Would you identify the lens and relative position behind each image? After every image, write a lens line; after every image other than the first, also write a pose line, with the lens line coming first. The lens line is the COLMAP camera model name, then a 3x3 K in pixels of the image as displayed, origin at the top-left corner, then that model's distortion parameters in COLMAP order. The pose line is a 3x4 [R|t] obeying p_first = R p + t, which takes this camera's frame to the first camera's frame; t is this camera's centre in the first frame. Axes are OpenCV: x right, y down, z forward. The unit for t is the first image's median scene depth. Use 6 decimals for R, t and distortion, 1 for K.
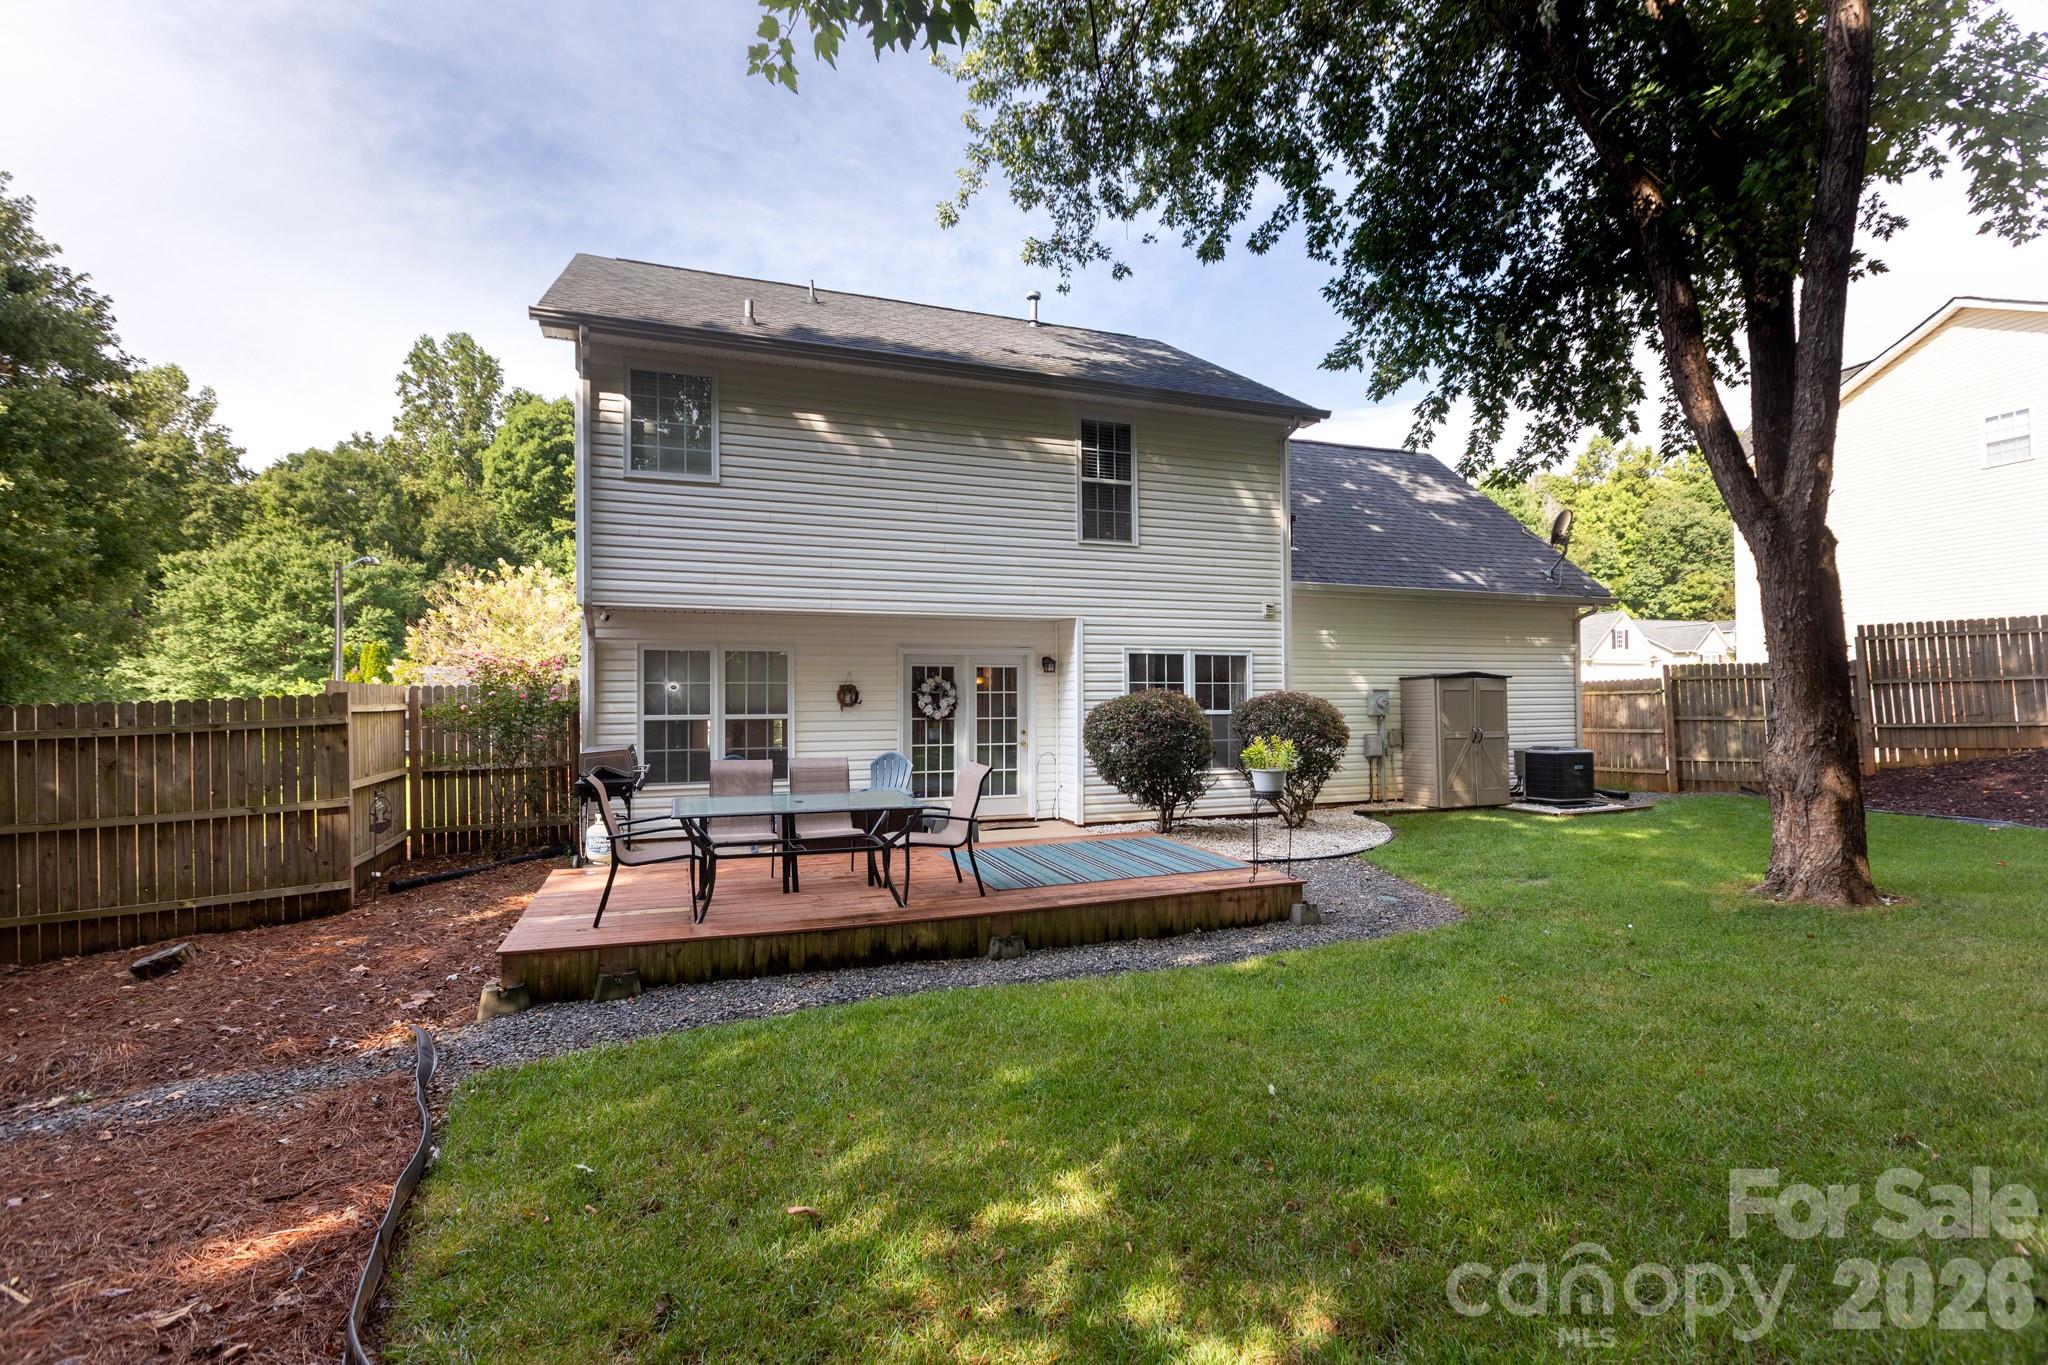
lens RADIAL K [[941.1, 0, 1026.7], [0, 941.1, 685.3], [0, 0, 1]] dist [0.000129, -0.000012]
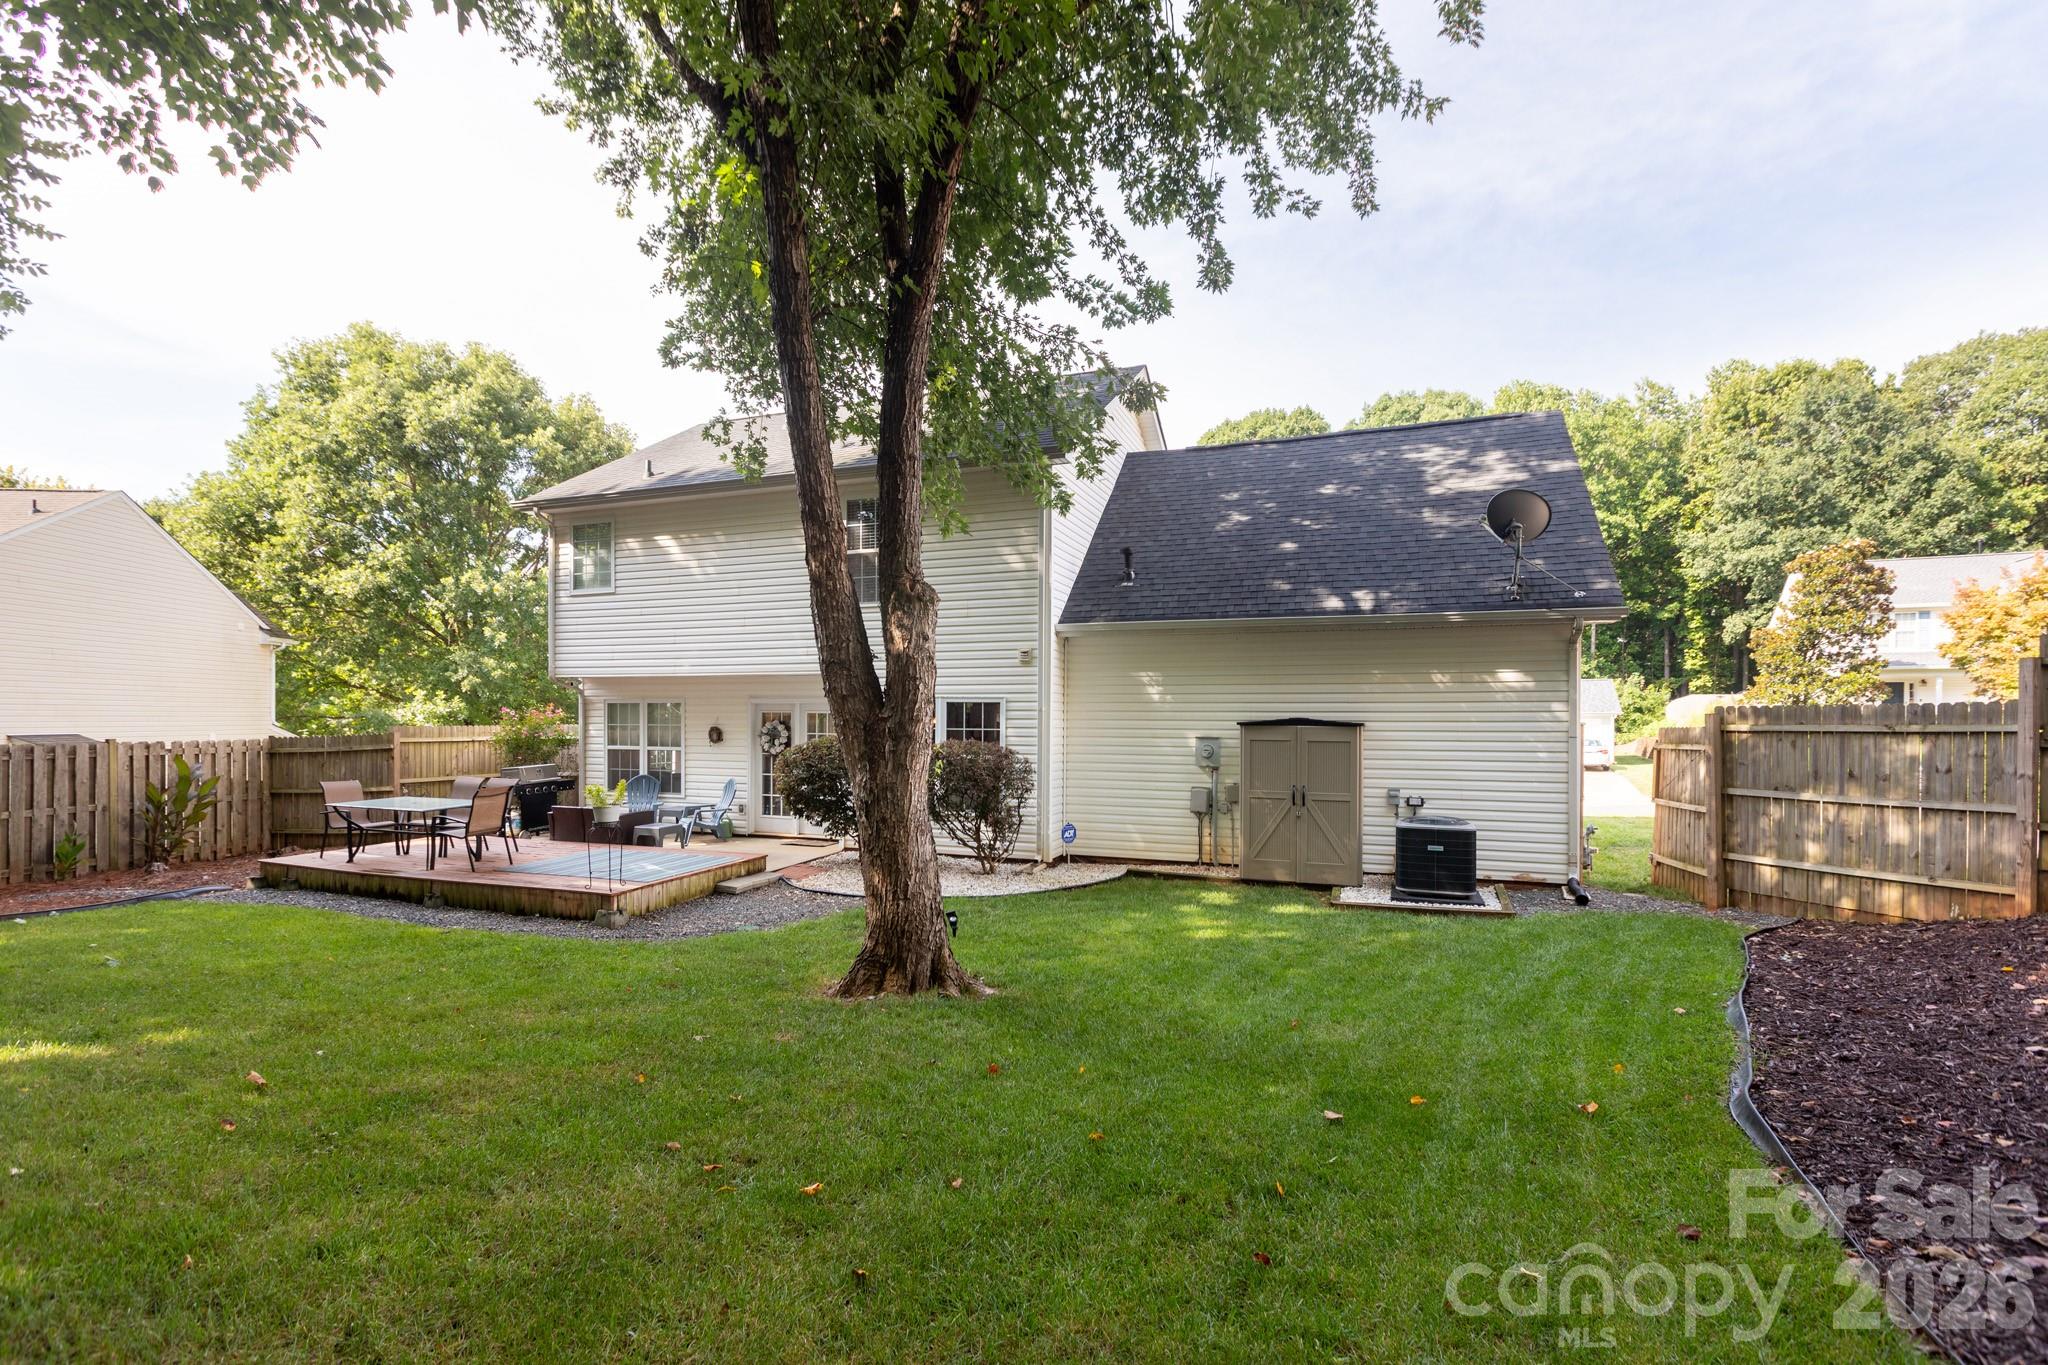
lens RADIAL K [[922.4, 0, 1010.2], [0, 922.4, 679.5], [0, 0, 1]] dist [-0.000758, -0.000074]
pose [[0.745595, -0.022436, -0.666021, 1.013189], [-0.002435, 0.999335, -0.036390, -0.021446], [0.666395, 0.028754, 0.745044, 0.290444]]
